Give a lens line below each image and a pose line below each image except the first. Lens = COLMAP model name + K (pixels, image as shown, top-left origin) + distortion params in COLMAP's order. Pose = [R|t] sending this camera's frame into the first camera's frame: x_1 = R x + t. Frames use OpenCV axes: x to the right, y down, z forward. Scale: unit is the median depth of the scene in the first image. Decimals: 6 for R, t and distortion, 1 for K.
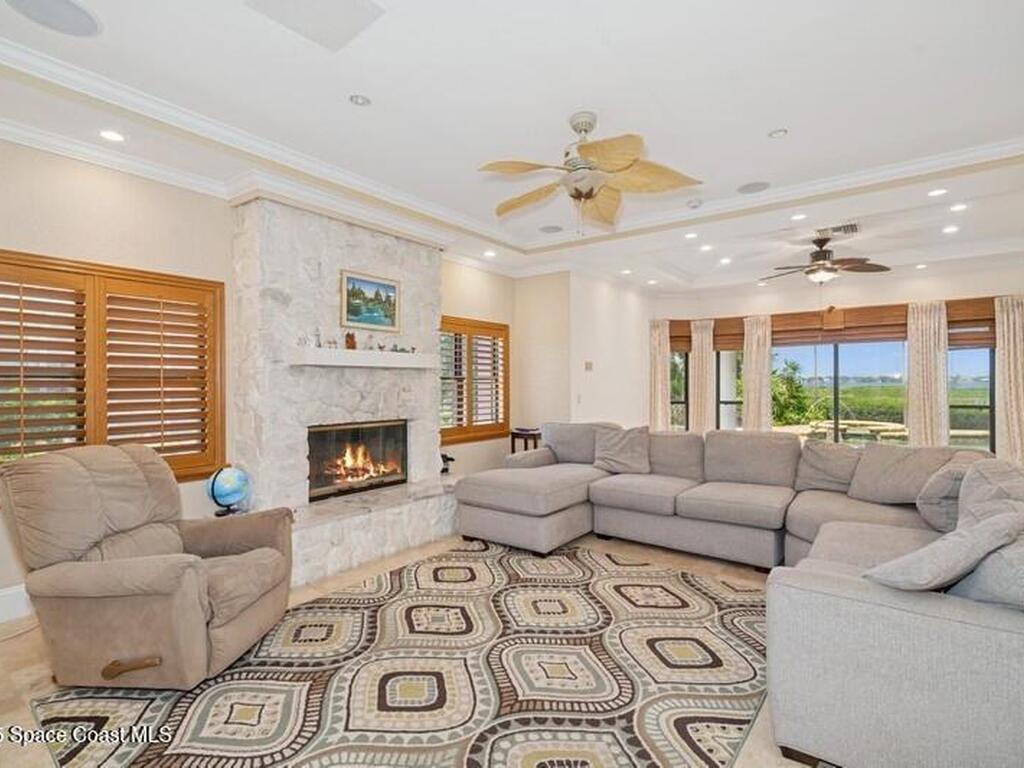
lens RADIAL K [[506.9, 0, 512.0], [0, 506.9, 384.0], [0, 0, 1]] dist [0.000227, 0.000450]
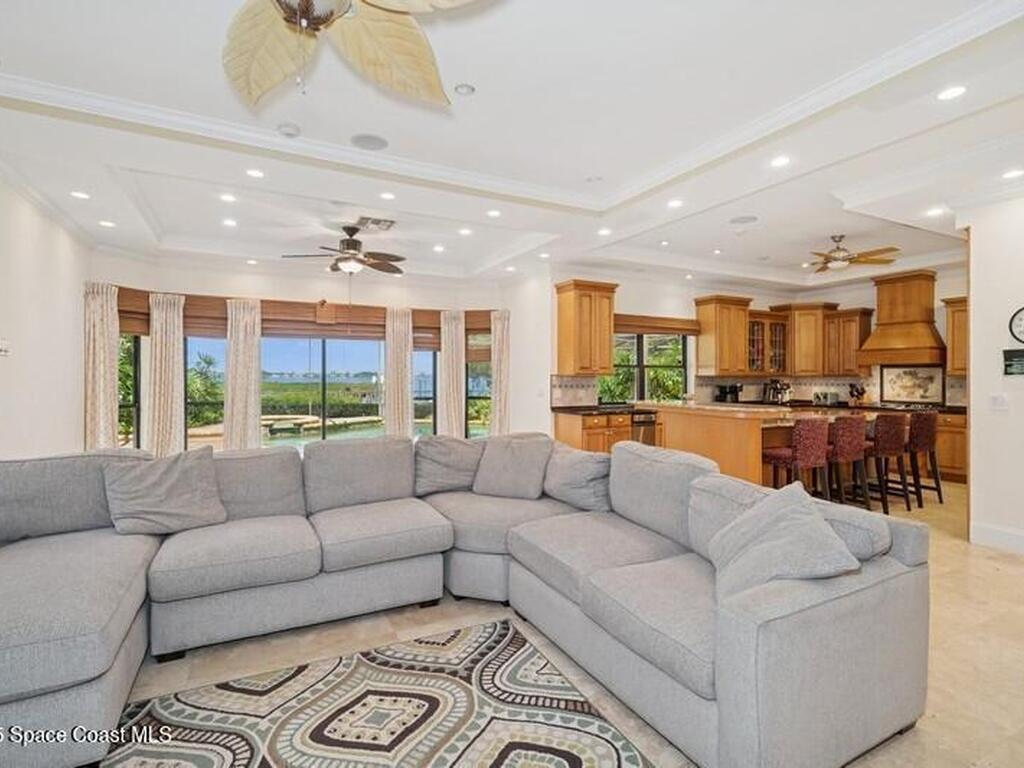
lens RADIAL K [[513.0, 0, 518.2], [0, 513.0, 379.7], [0, 0, 1]] dist [0.002225, 0.001815]
pose [[0.422089, -0.000428, 0.906554, -0.104302], [-0.000993, 0.999999, 0.000934, -0.001814], [-0.906554, -0.001295, 0.422088, 0.253750]]
